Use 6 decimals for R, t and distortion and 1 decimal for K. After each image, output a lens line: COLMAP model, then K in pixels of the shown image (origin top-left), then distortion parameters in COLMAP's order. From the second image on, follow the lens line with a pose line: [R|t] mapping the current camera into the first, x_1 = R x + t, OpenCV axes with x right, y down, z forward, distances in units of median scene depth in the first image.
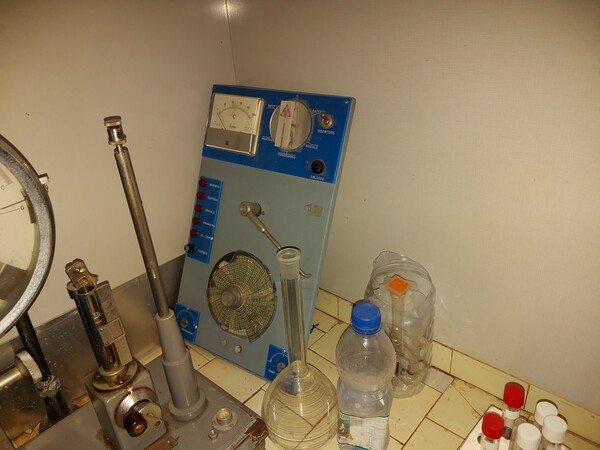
lens RADIAL K [[432.5, 0, 304.7], [0, 432.5, 225.5], [0, 0, 1]] dist [0.088926, -0.099848]
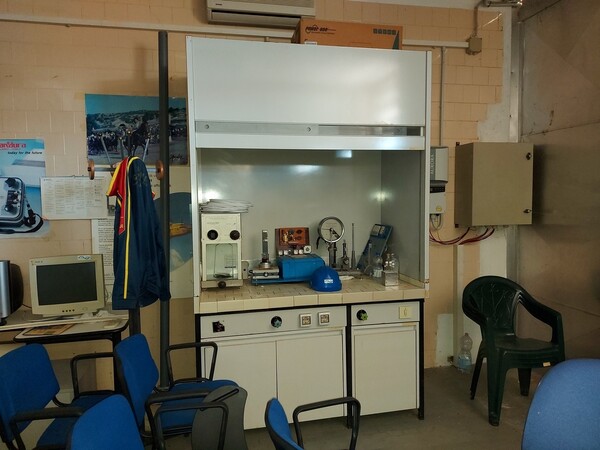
lens RADIAL K [[432.5, 0, 304.7], [0, 432.5, 225.5], [0, 0, 1]] dist [0.088926, -0.099848]
pose [[0.810001, 0.081733, -0.580705, 2.374449], [-0.288345, 0.917777, -0.273024, 1.517411], [0.510643, 0.388593, 0.766968, -3.810321]]
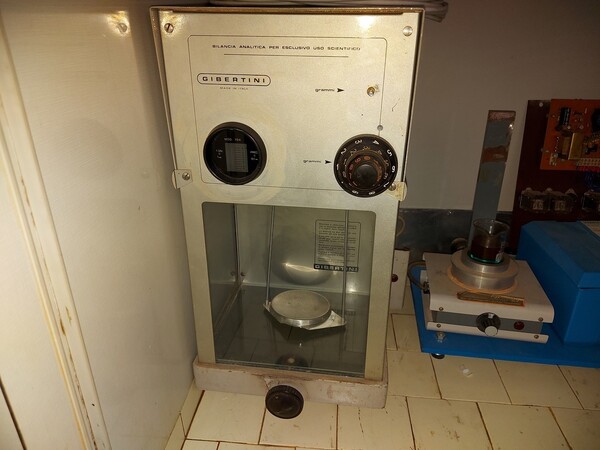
lens RADIAL K [[432.5, 0, 304.7], [0, 432.5, 225.5], [0, 0, 1]] dist [0.088926, -0.099848]
pose [[0.603329, 0.381796, -0.700161, -0.432999], [-0.388052, 0.907554, 0.160502, 0.572230], [0.696713, 0.174864, 0.695711, -1.153402]]
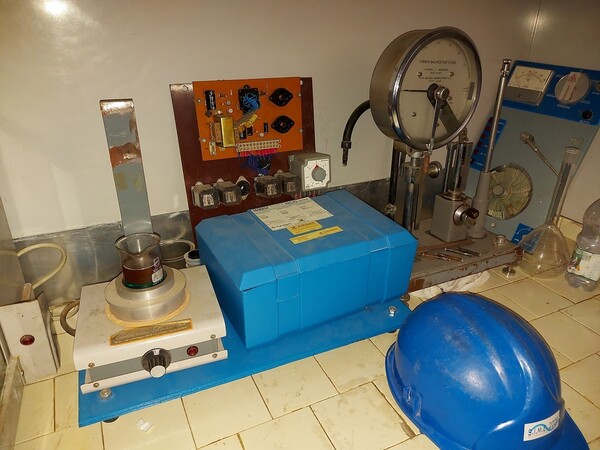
lens RADIAL K [[432.5, 0, 304.7], [0, 432.5, 225.5], [0, 0, 1]] dist [0.088926, -0.099848]
pose [[0.929477, 0.221523, -0.294958, -0.344376], [-0.223769, 0.974280, 0.026570, 0.425611], [0.293257, 0.041306, 0.955141, -0.790536]]
